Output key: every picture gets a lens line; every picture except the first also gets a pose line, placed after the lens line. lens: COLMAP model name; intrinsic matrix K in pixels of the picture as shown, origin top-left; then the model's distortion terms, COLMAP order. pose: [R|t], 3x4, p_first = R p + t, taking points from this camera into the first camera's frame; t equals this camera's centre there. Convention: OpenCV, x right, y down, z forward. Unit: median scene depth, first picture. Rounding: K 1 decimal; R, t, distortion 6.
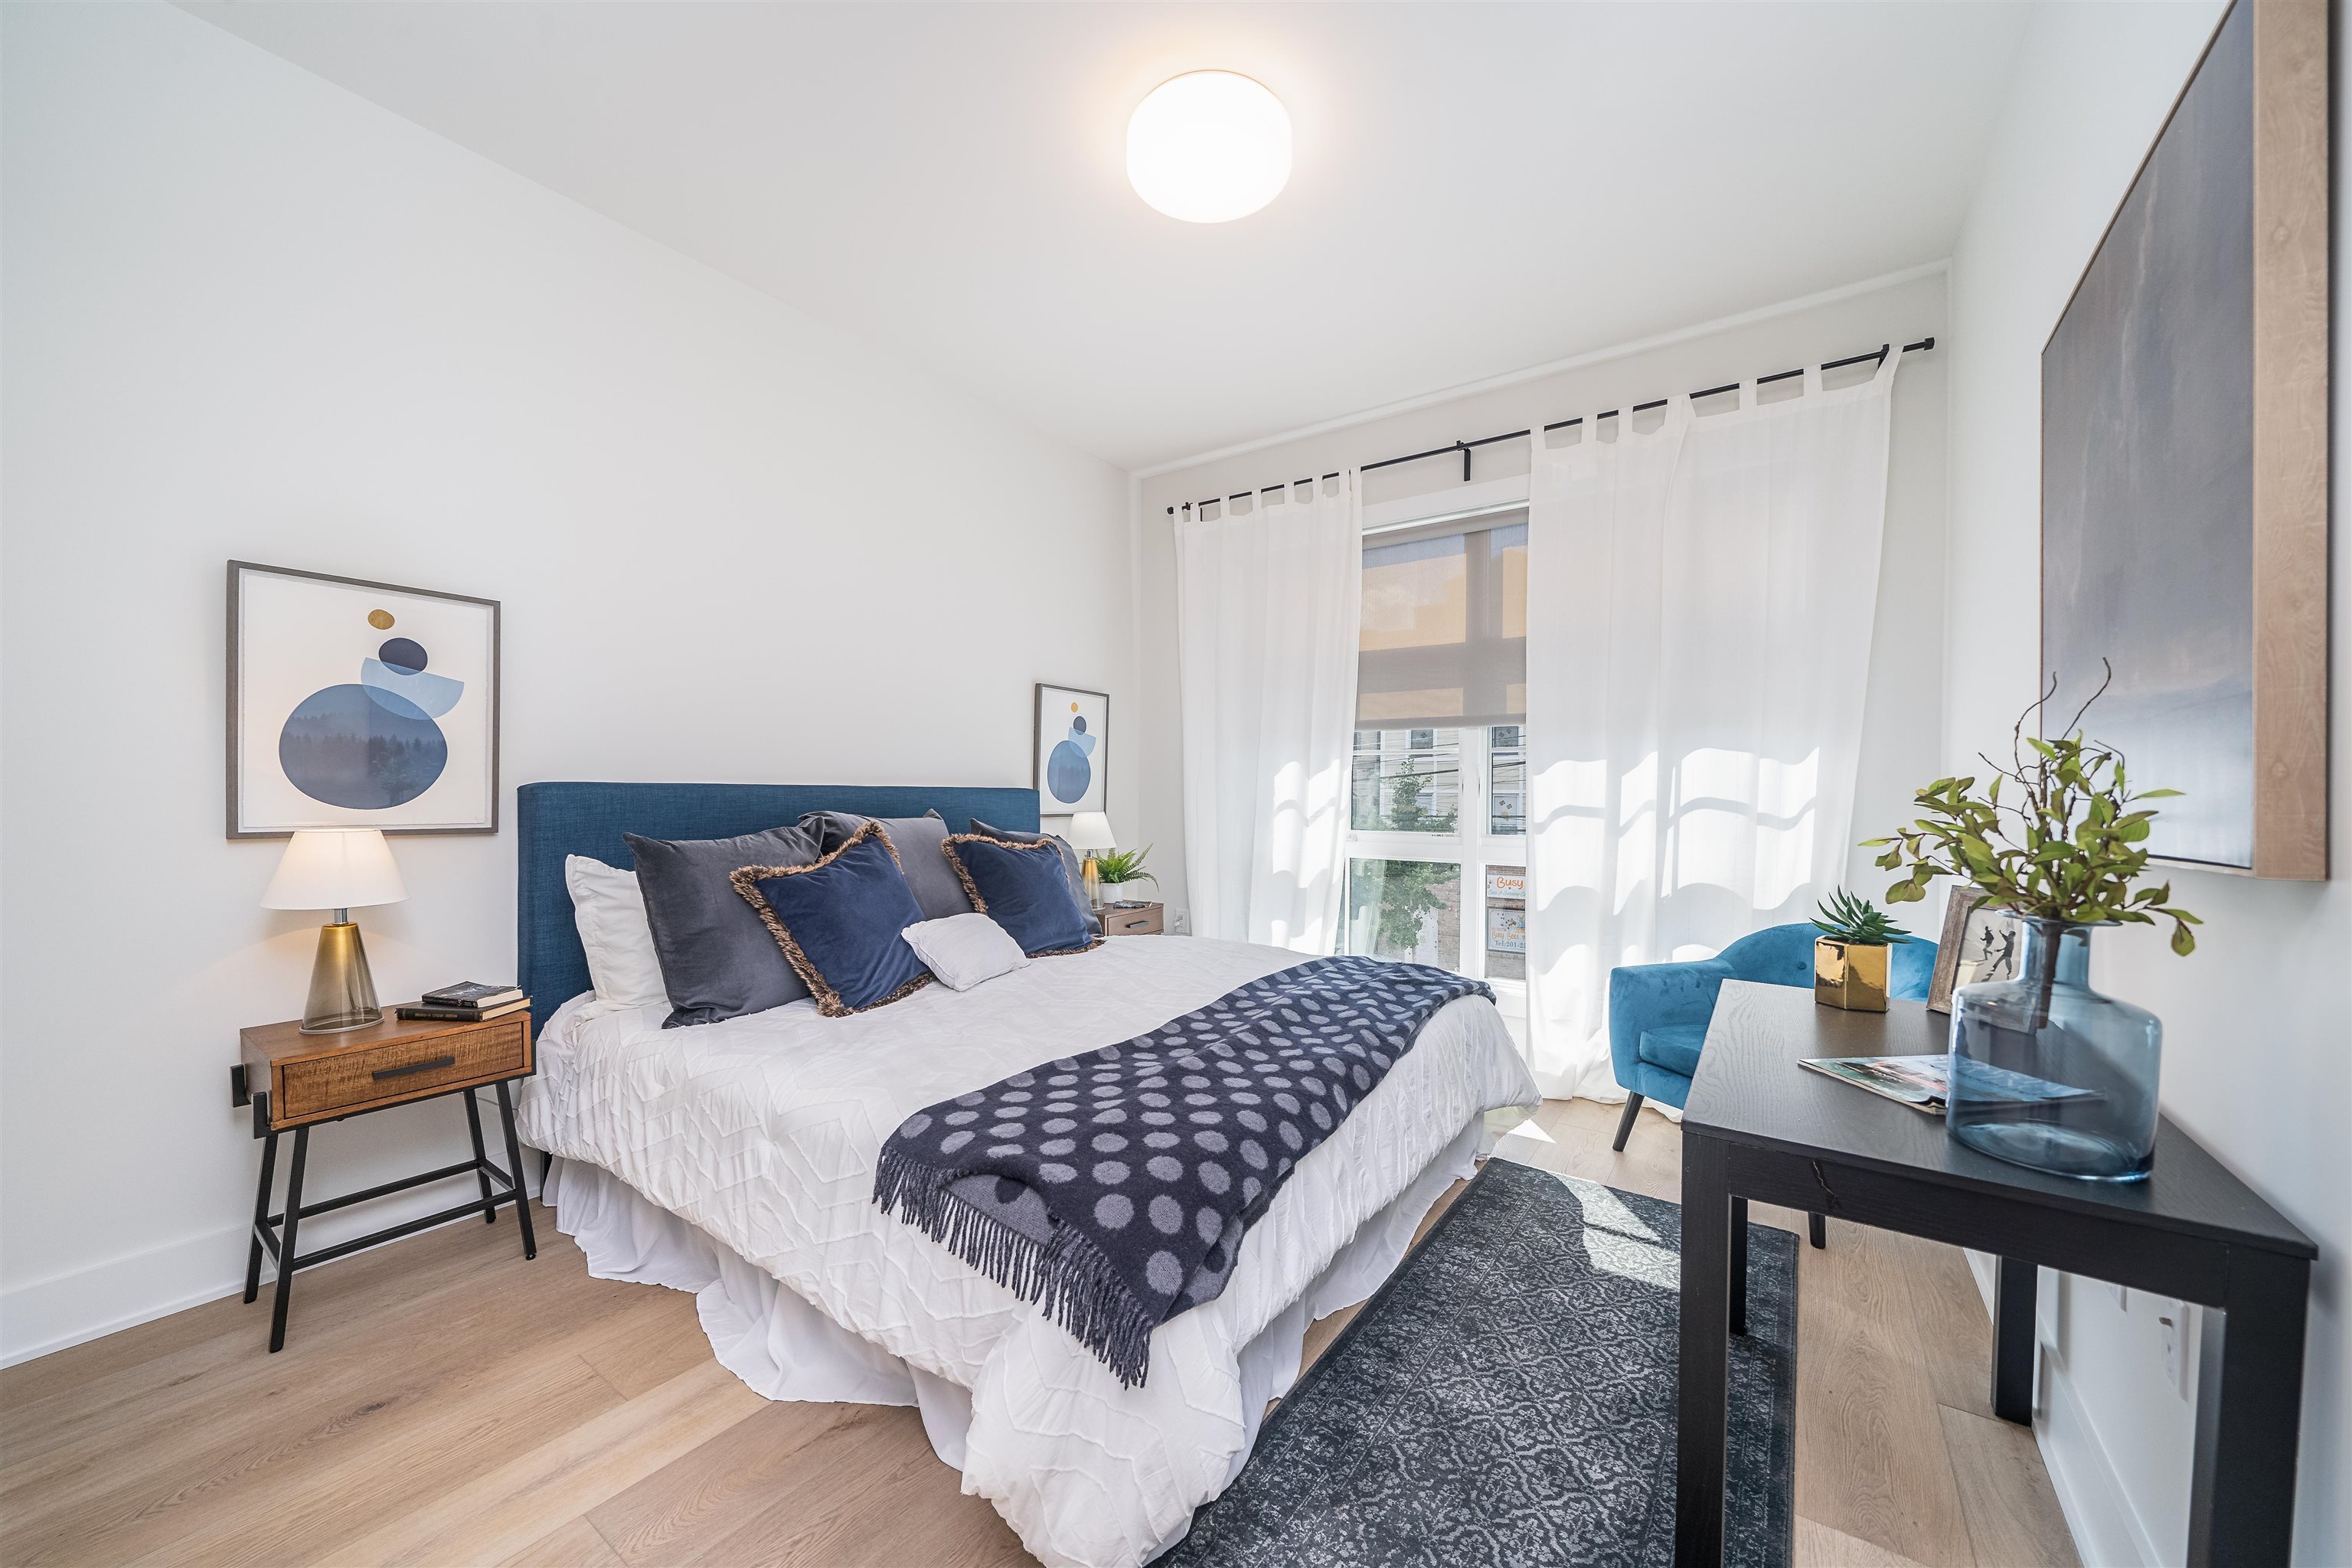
lens RADIAL K [[871.6, 0, 1186.5], [0, 871.6, 800.4], [0, 0, 1]] dist [-0.002117, -0.000275]
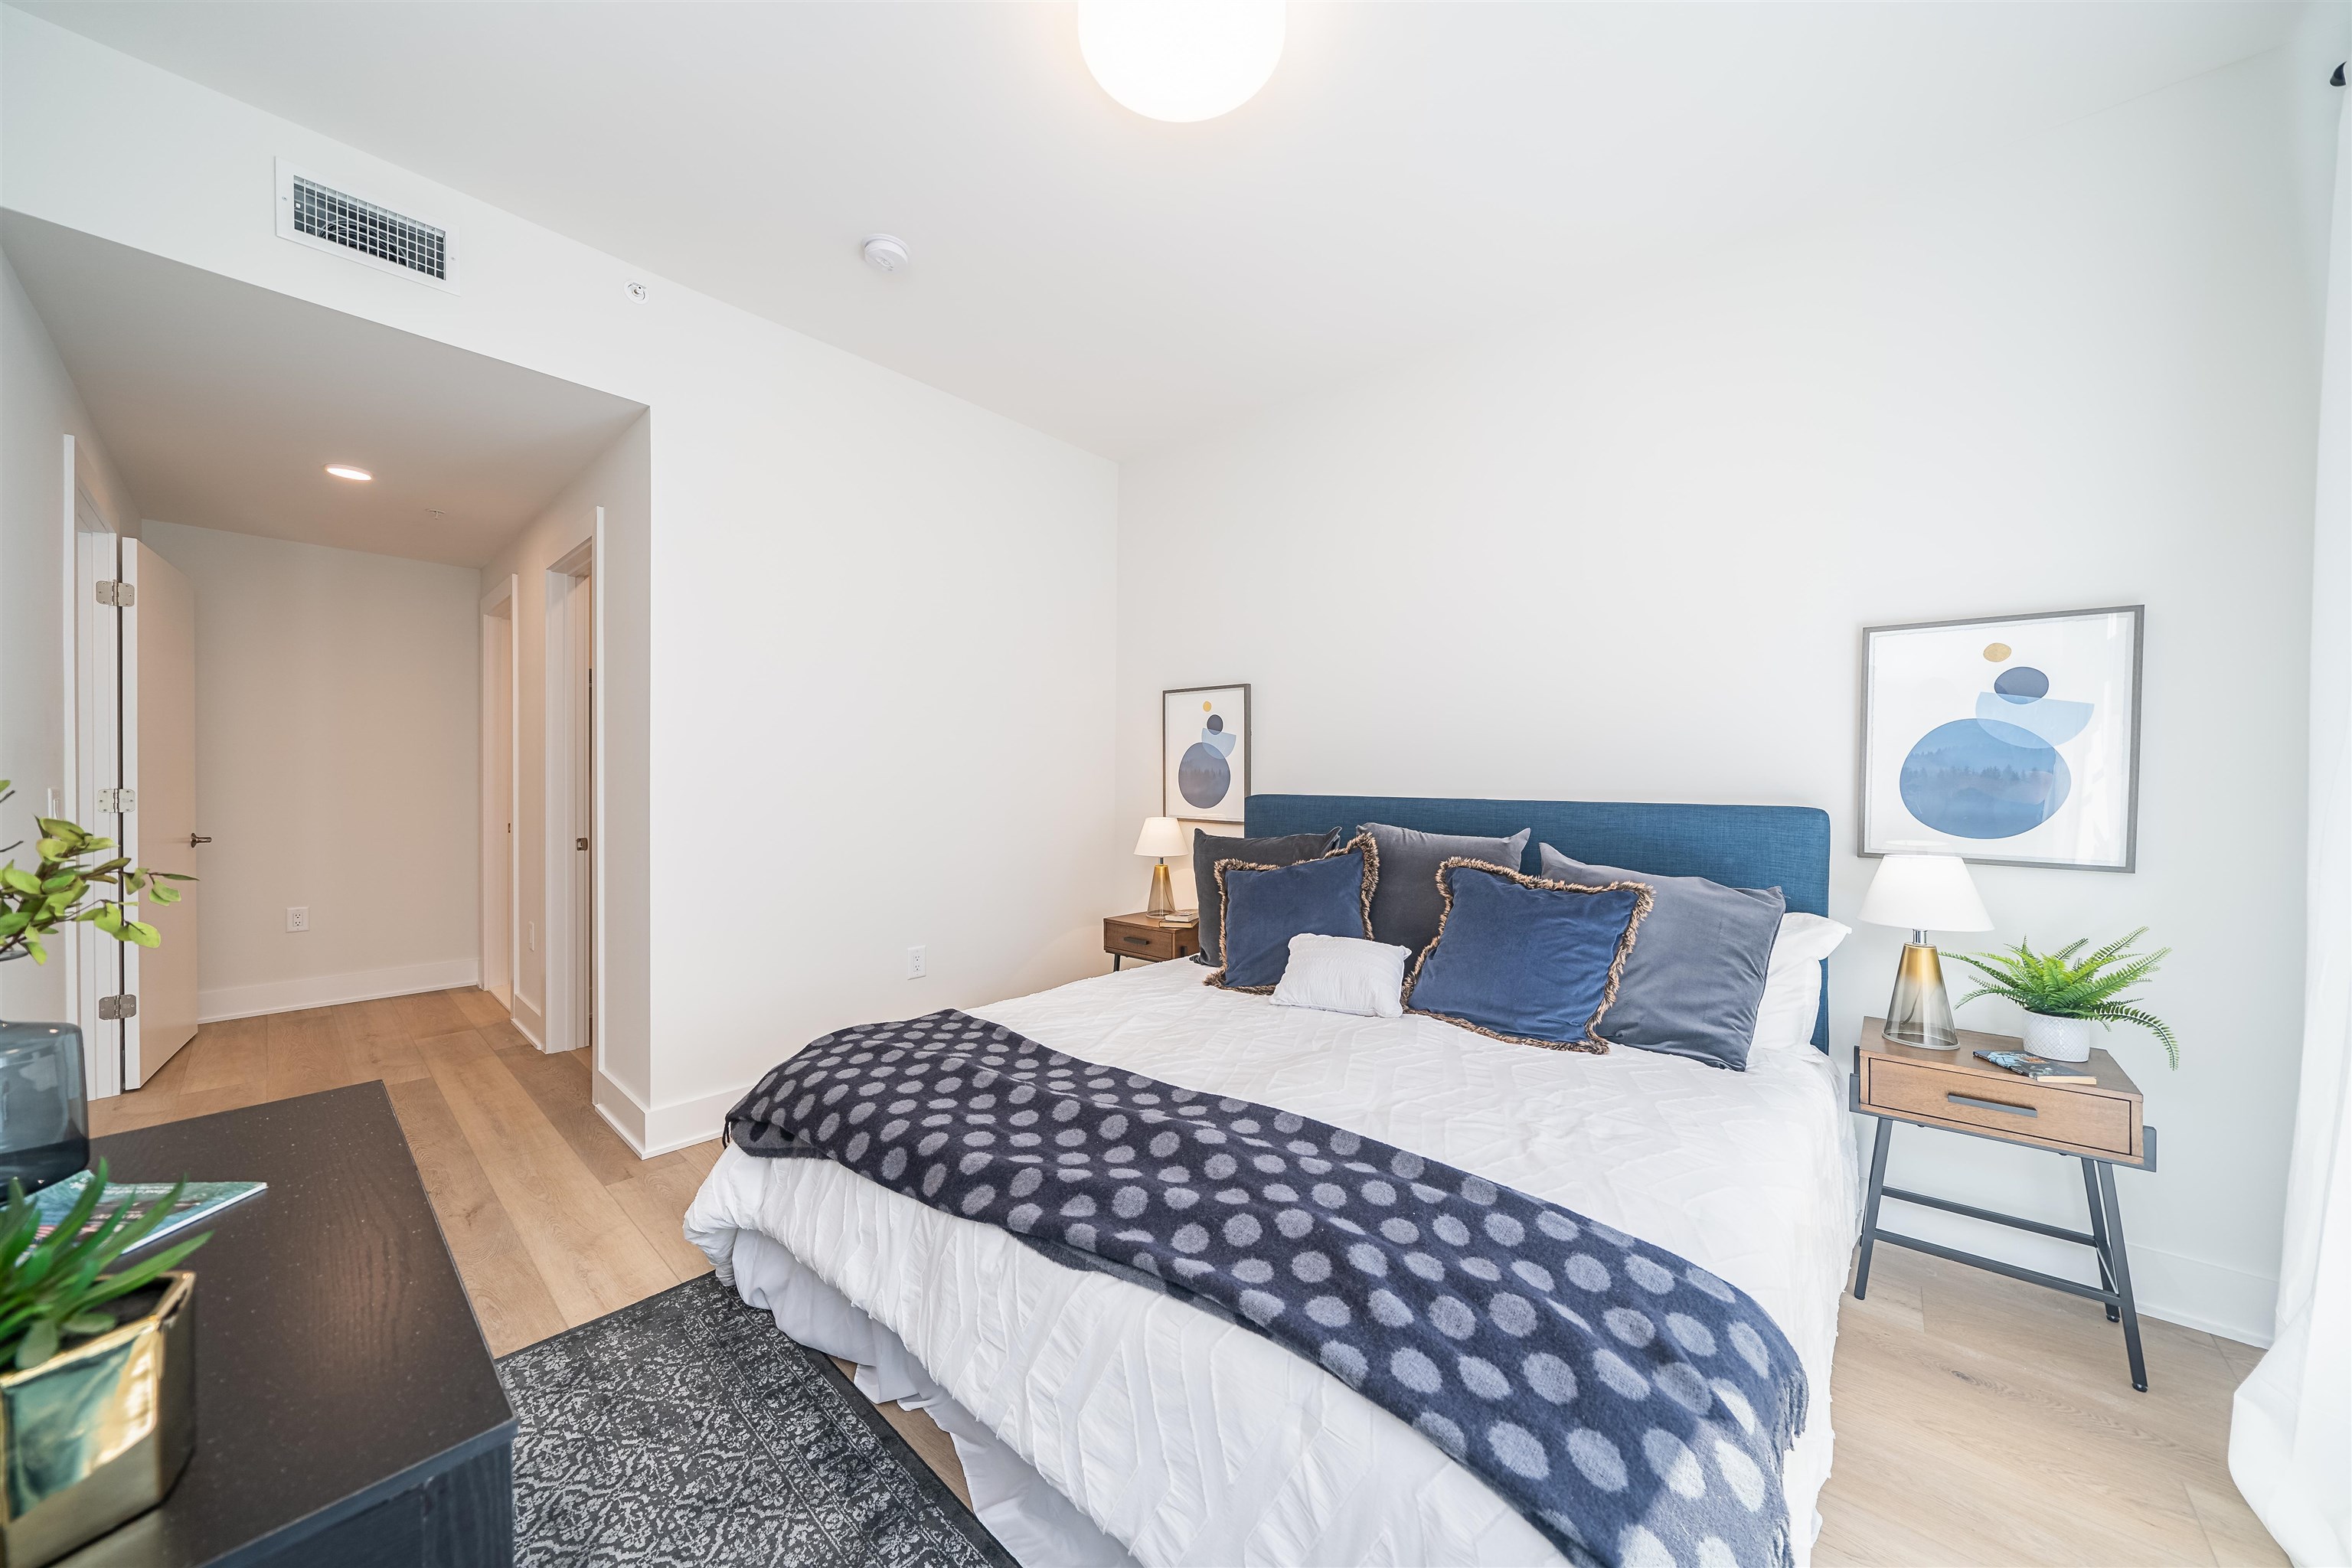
lens RADIAL K [[827.0, 0, 1176.0], [0, 827.0, 784.0], [0, 0, 1]] dist [-0.029579, -0.000160]
pose [[-0.130759, -0.026434, -0.991062, 0.756419], [-0.034585, 0.999158, -0.022087, -0.003069], [0.990811, 0.031388, -0.131563, 1.098299]]
